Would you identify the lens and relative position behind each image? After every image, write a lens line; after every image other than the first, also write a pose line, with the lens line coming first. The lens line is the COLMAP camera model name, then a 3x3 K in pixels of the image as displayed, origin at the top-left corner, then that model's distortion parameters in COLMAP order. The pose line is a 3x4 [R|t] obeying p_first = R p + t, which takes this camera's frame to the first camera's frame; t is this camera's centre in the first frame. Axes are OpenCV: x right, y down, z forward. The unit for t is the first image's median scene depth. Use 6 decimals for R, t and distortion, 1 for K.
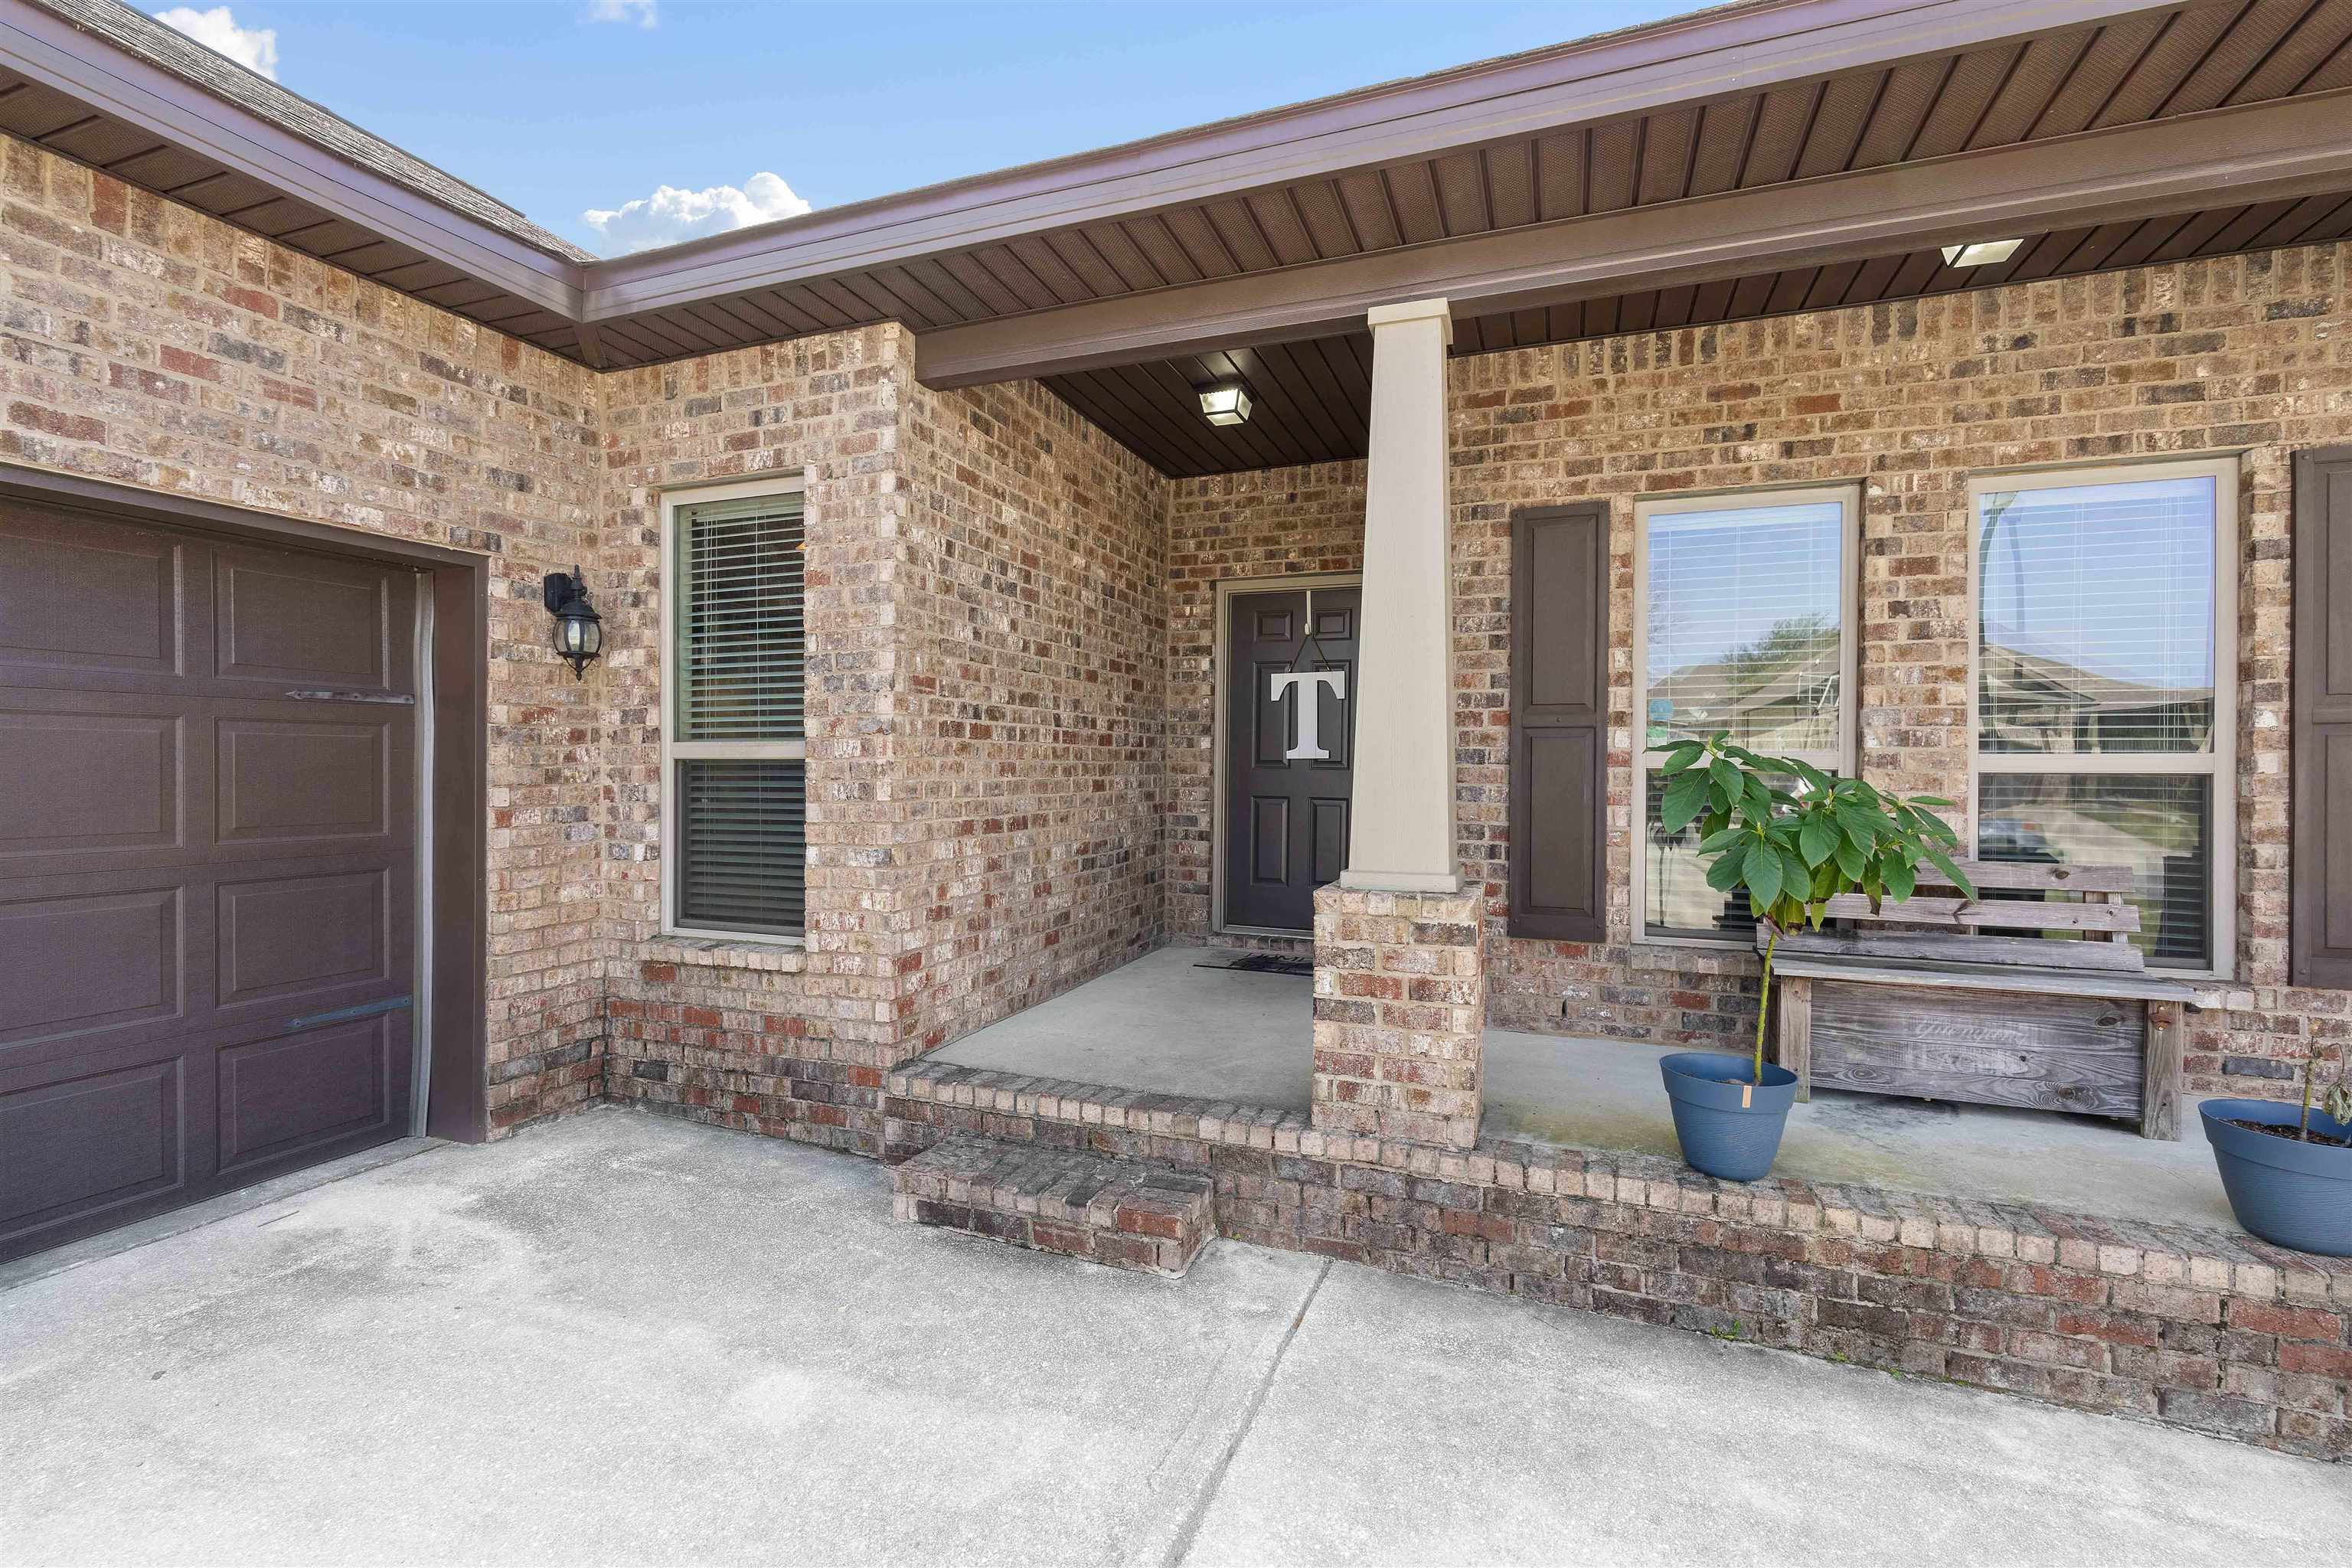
lens RADIAL K [[1033.4, 0, 1190.7], [0, 1033.4, 777.7], [0, 0, 1]] dist [-0.003157, 0.000222]
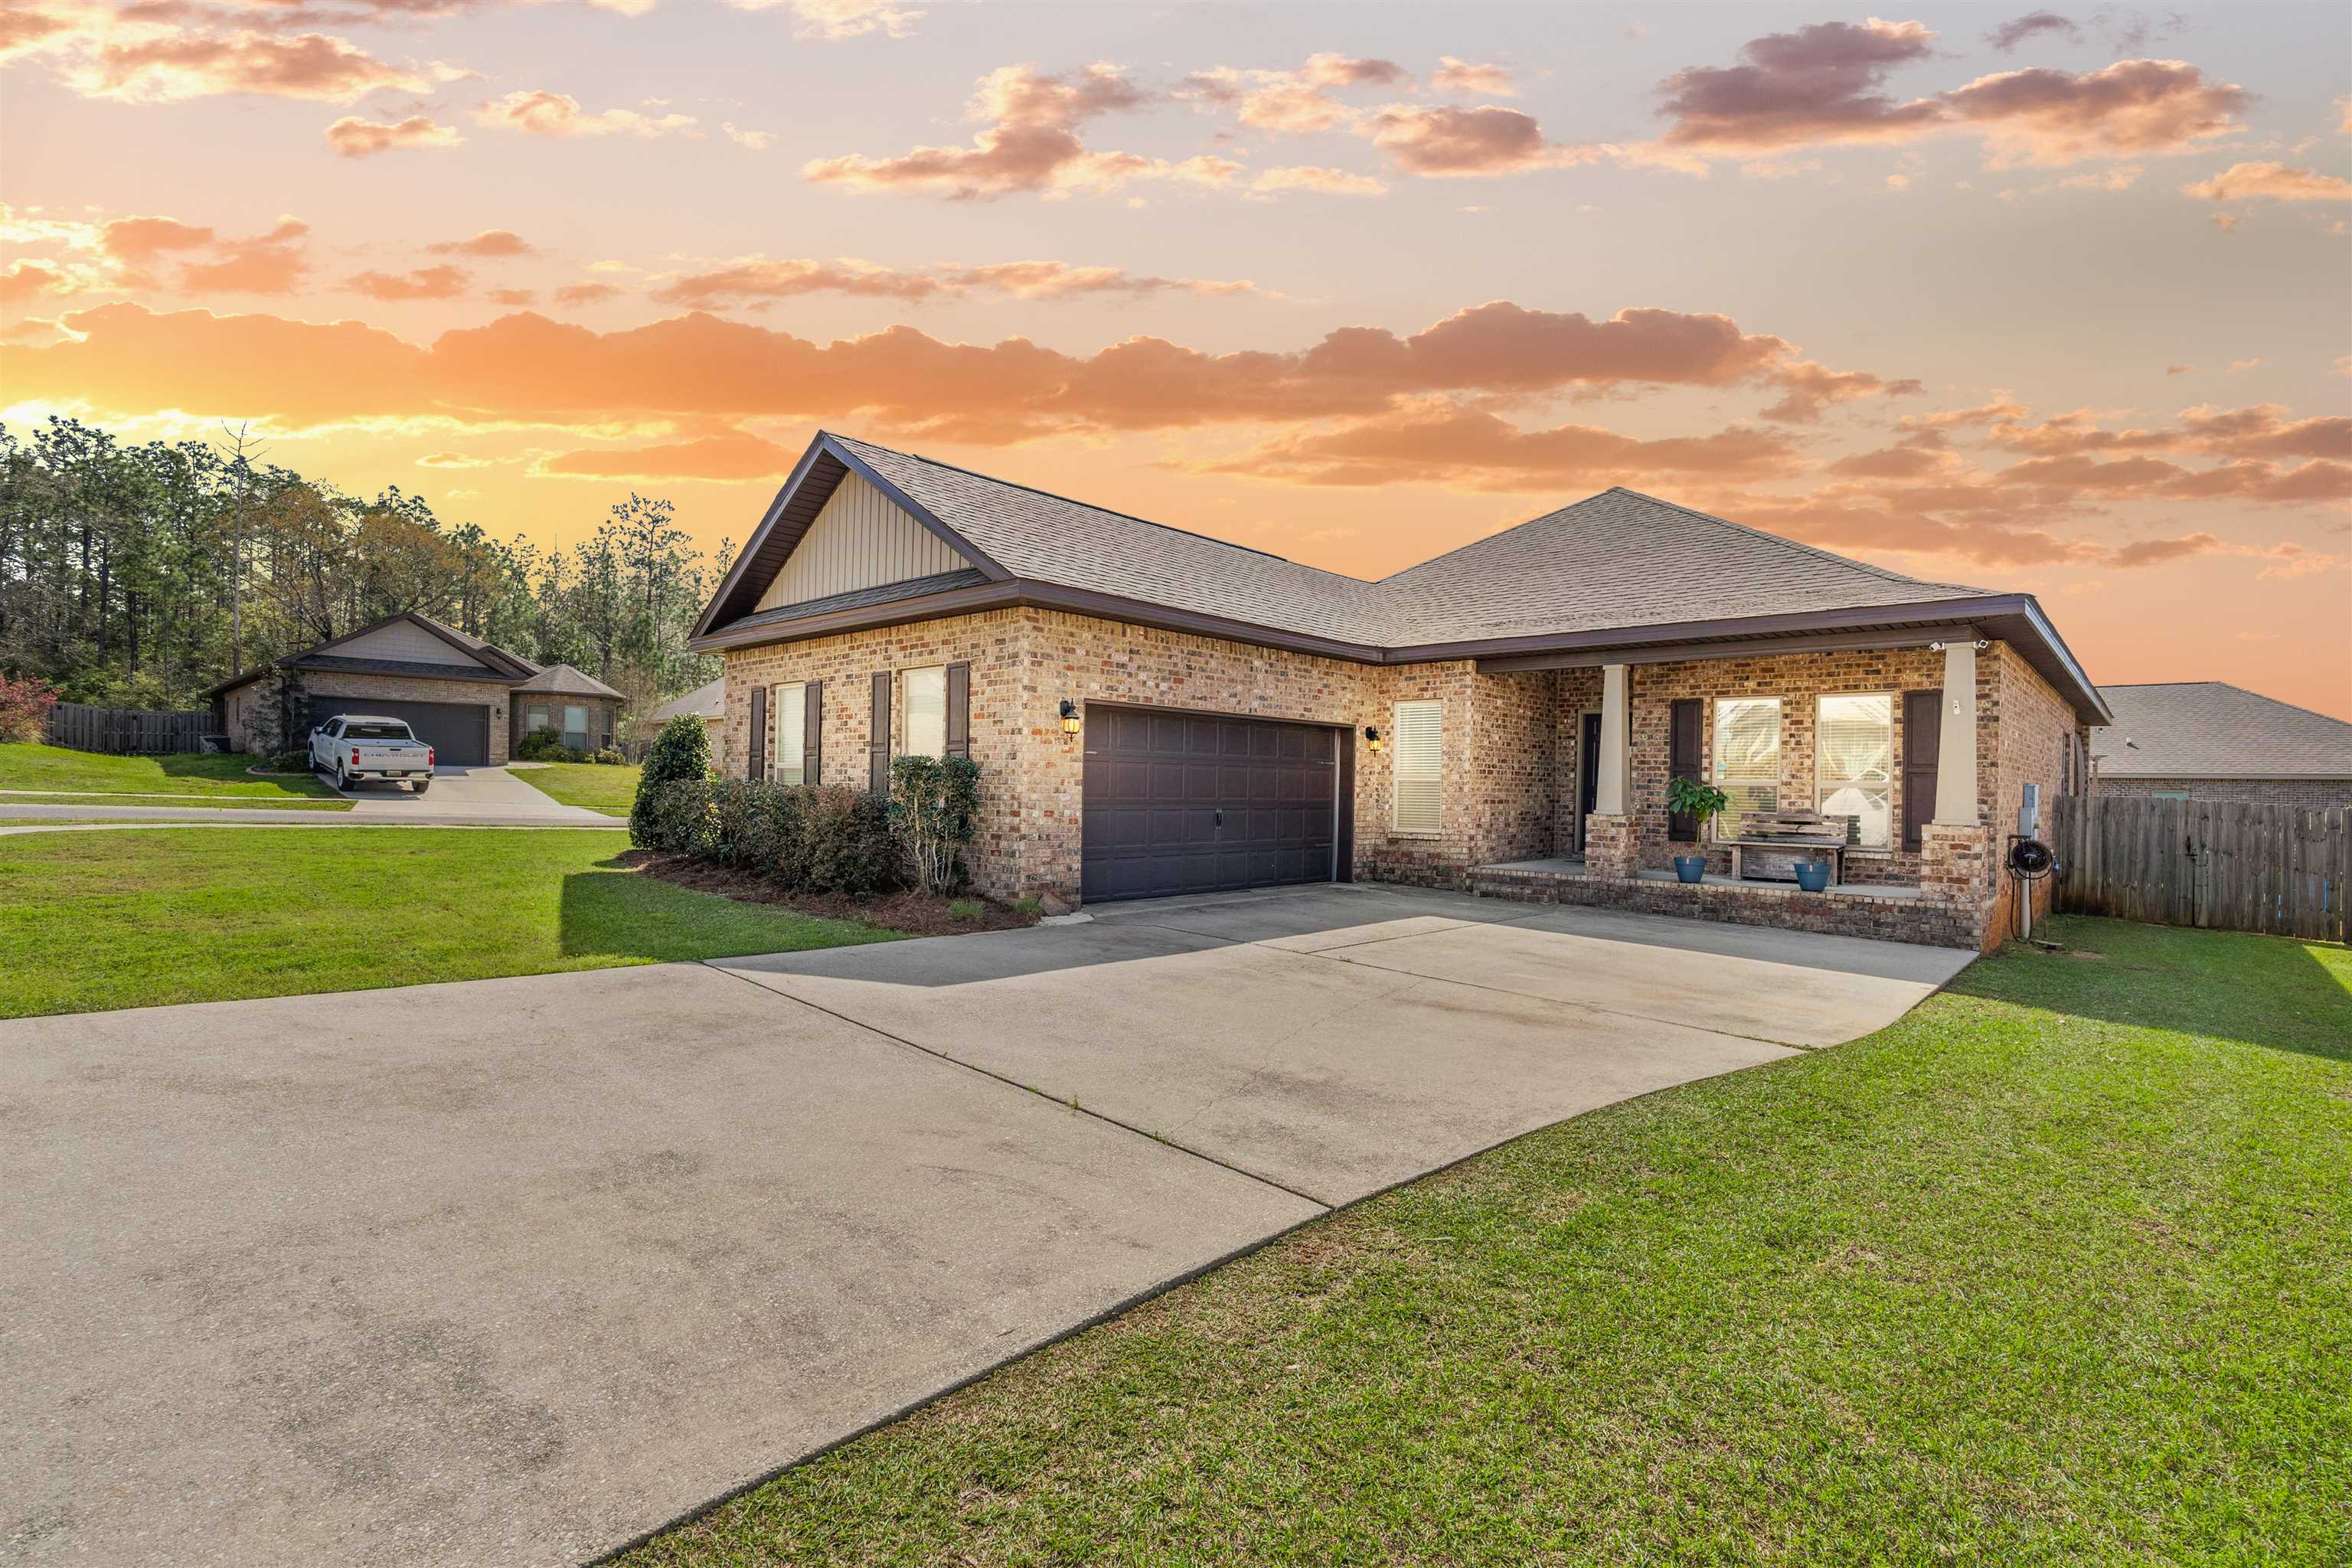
lens RADIAL K [[1033.4, 0, 1196.2], [0, 1033.4, 794.2], [0, 0, 1]] dist [-0.003157, 0.000222]
pose [[0.924594, 0.013128, -0.380729, 0.200733], [-0.015908, 0.999865, -0.004157, 0.059489], [0.380623, 0.009900, 0.924677, -2.639890]]
